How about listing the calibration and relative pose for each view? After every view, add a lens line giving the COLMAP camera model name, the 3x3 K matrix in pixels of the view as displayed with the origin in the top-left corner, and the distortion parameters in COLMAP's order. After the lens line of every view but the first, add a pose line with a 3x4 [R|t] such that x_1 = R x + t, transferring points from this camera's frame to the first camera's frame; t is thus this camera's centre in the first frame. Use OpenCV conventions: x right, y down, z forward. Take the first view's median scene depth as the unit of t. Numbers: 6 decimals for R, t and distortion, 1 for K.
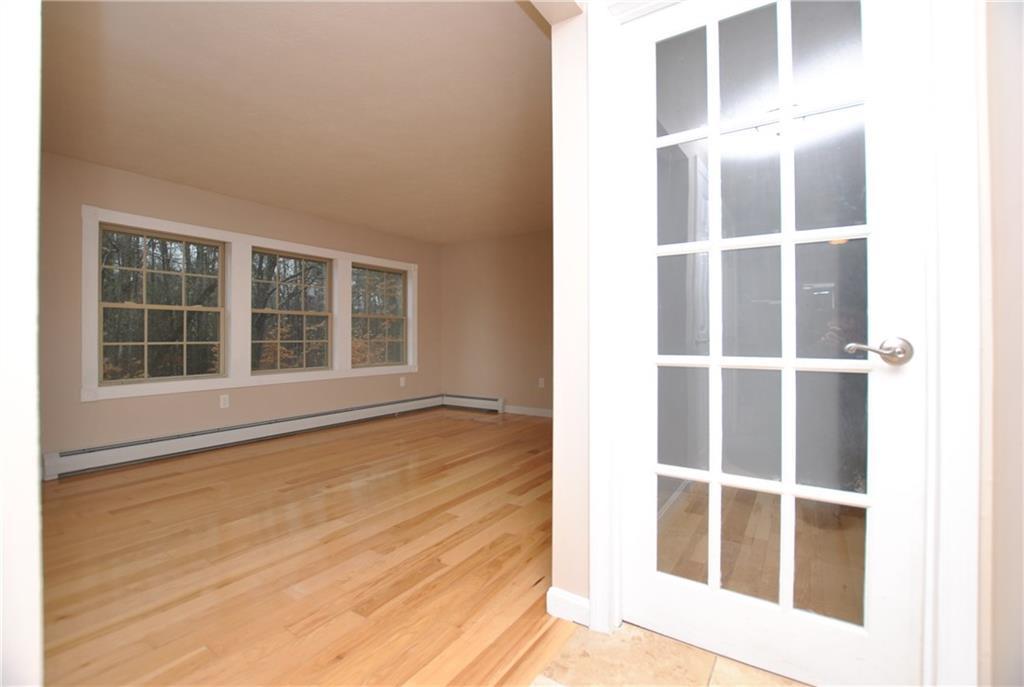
lens RADIAL K [[453.7, 0, 508.5], [0, 453.7, 335.4], [0, 0, 1]] dist [-0.036820, 0.009361]
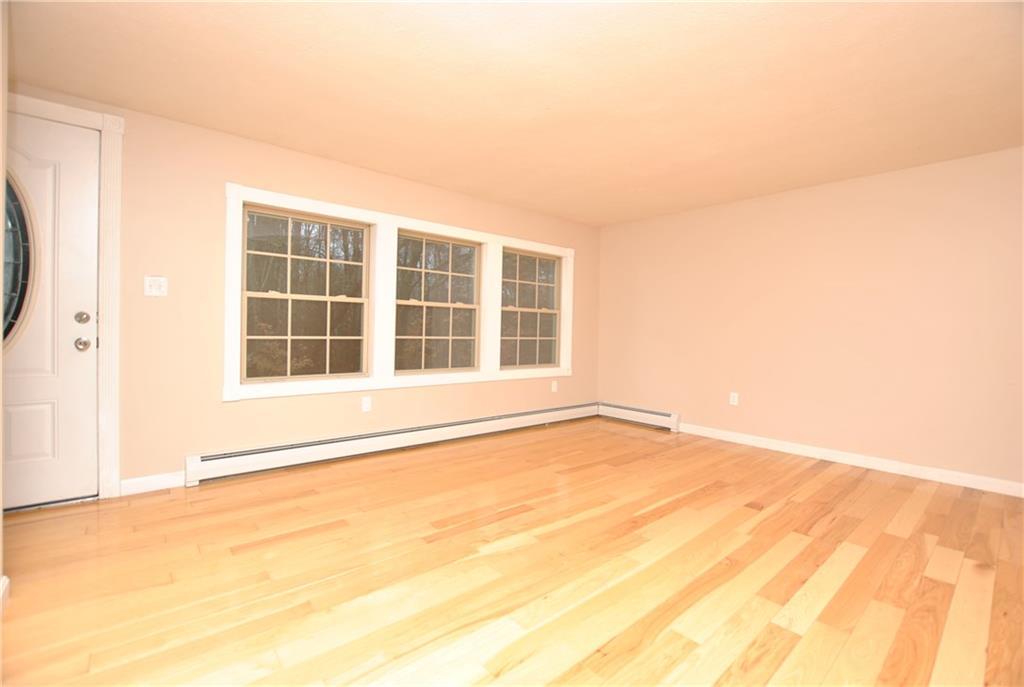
lens RADIAL K [[453.7, 0, 508.5], [0, 453.7, 335.4], [0, 0, 1]] dist [-0.036820, 0.009361]
pose [[0.961375, 0.026511, -0.273961, -0.122664], [-0.022687, 0.999596, 0.017118, -0.010445], [0.274304, -0.010241, 0.961588, 0.217676]]
